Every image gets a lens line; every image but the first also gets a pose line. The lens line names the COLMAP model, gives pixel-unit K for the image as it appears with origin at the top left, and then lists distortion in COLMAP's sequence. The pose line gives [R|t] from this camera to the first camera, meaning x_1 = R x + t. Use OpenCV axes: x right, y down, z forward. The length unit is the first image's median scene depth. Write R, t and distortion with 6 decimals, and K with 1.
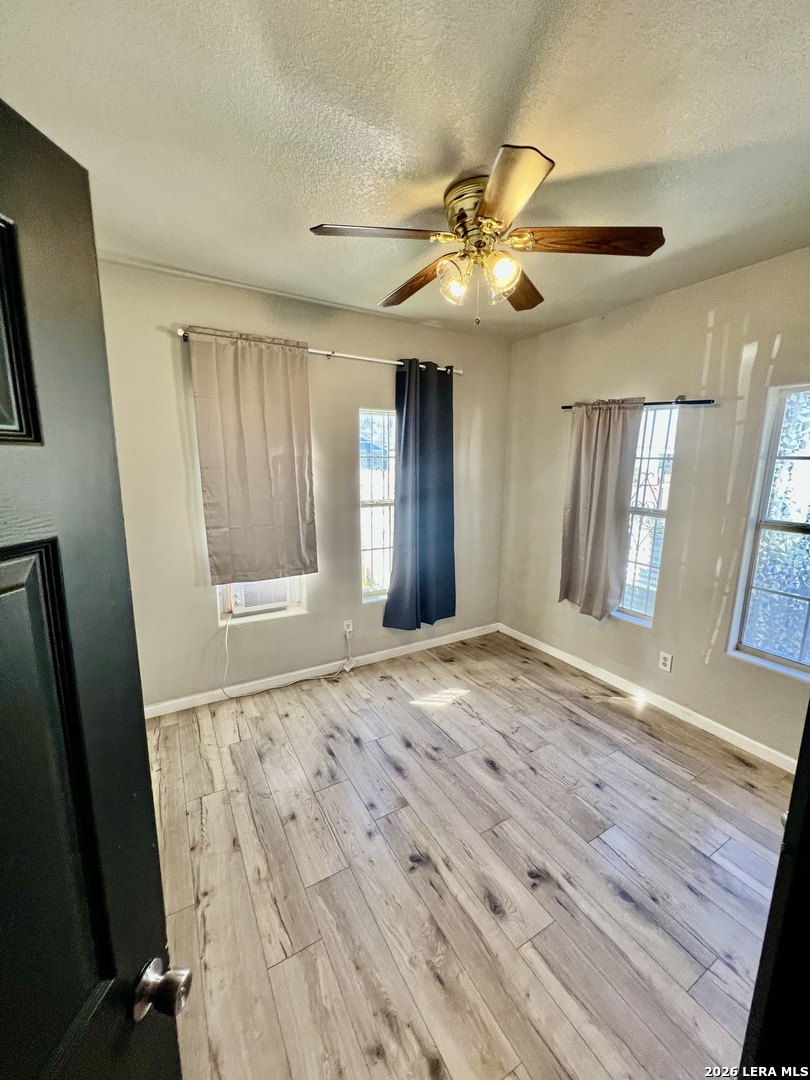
lens RADIAL K [[438.4, 0, 405.0], [0, 438.4, 540.0], [0, 0, 1]] dist [-0.002342, 0.000450]
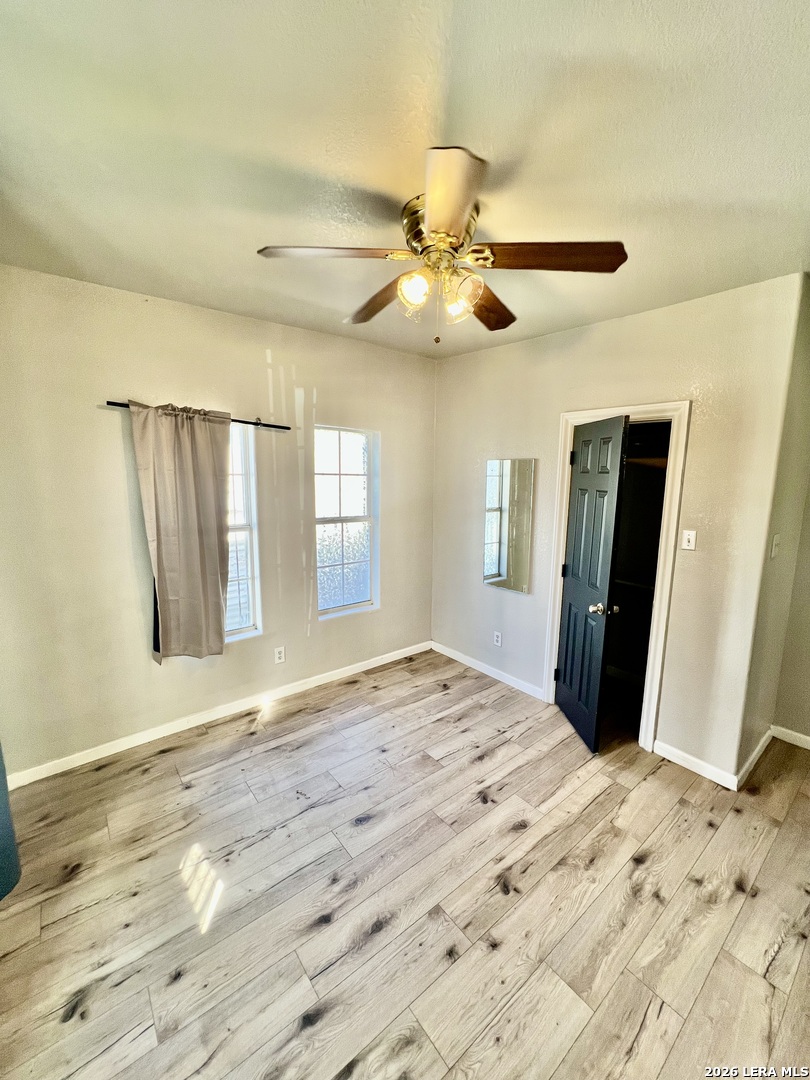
lens RADIAL K [[438.4, 0, 405.0], [0, 438.4, 540.0], [0, 0, 1]] dist [-0.002342, 0.000450]
pose [[-0.160866, -0.158105, 0.974230, -0.591345], [0.171043, 0.967685, 0.185286, -0.188715], [-0.972042, 0.196442, -0.128625, 0.913749]]
